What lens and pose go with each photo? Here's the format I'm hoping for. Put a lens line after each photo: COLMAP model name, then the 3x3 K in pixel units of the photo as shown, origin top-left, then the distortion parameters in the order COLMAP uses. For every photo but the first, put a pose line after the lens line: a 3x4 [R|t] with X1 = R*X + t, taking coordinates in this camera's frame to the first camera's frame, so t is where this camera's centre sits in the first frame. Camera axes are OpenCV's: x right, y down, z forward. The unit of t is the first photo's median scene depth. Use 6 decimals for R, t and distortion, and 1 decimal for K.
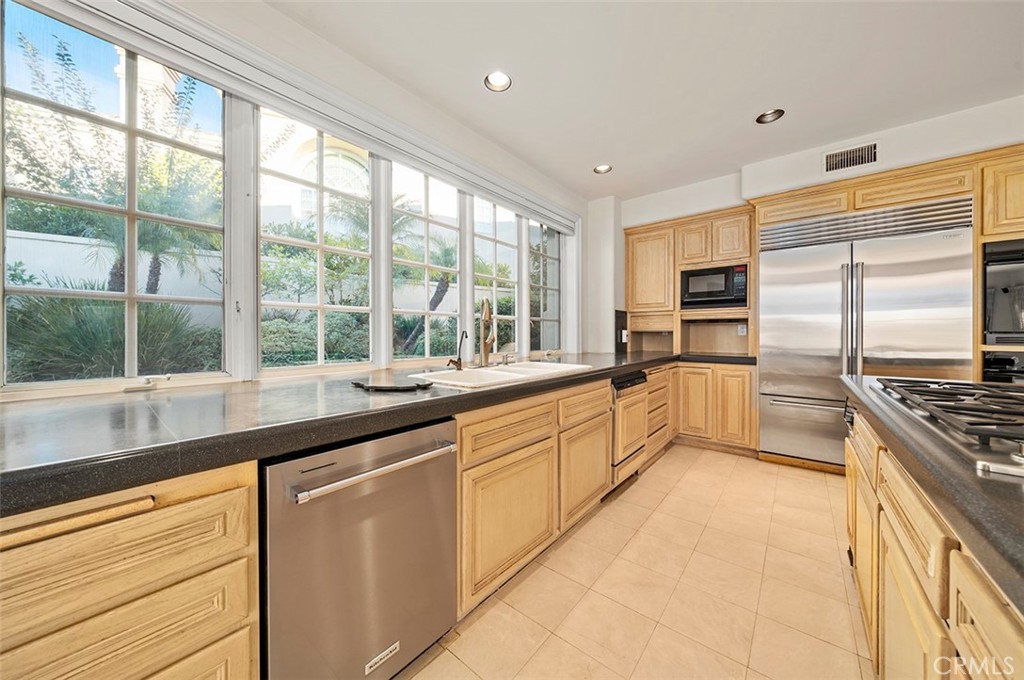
lens RADIAL K [[355.5, 0, 511.7], [0, 355.5, 326.8], [0, 0, 1]] dist [-0.001088, -0.000079]
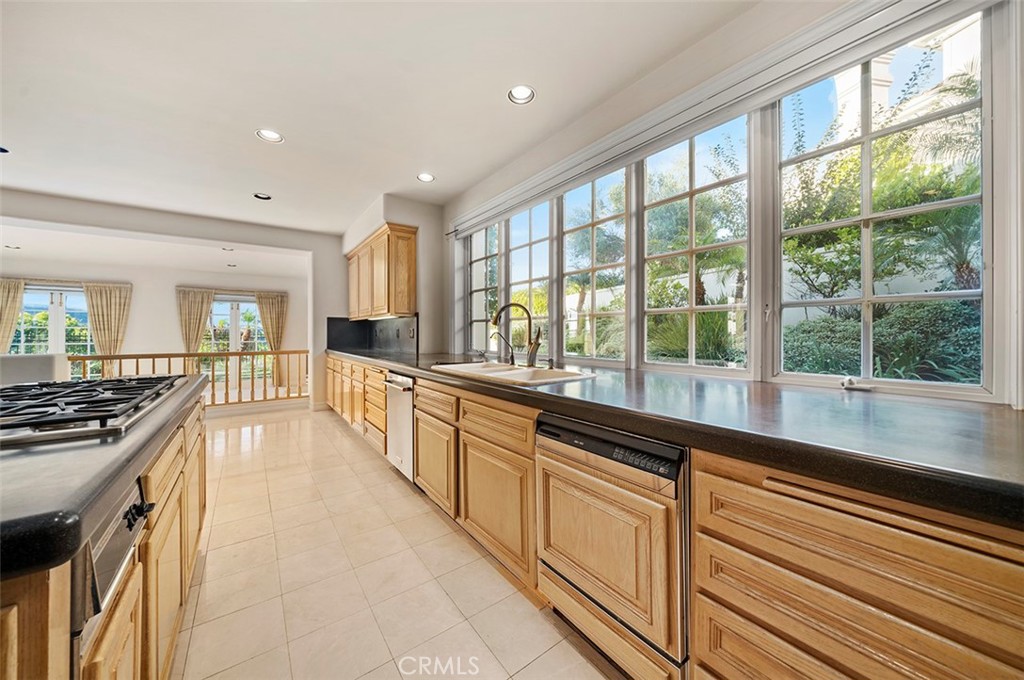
lens RADIAL K [[355.5, 0, 511.7], [0, 355.5, 326.8], [0, 0, 1]] dist [-0.001088, -0.000079]
pose [[-0.247262, -0.015164, -0.968830, 0.905443], [0.020580, 0.999570, -0.020897, 0.014195], [0.968730, -0.025106, -0.246844, 1.134644]]
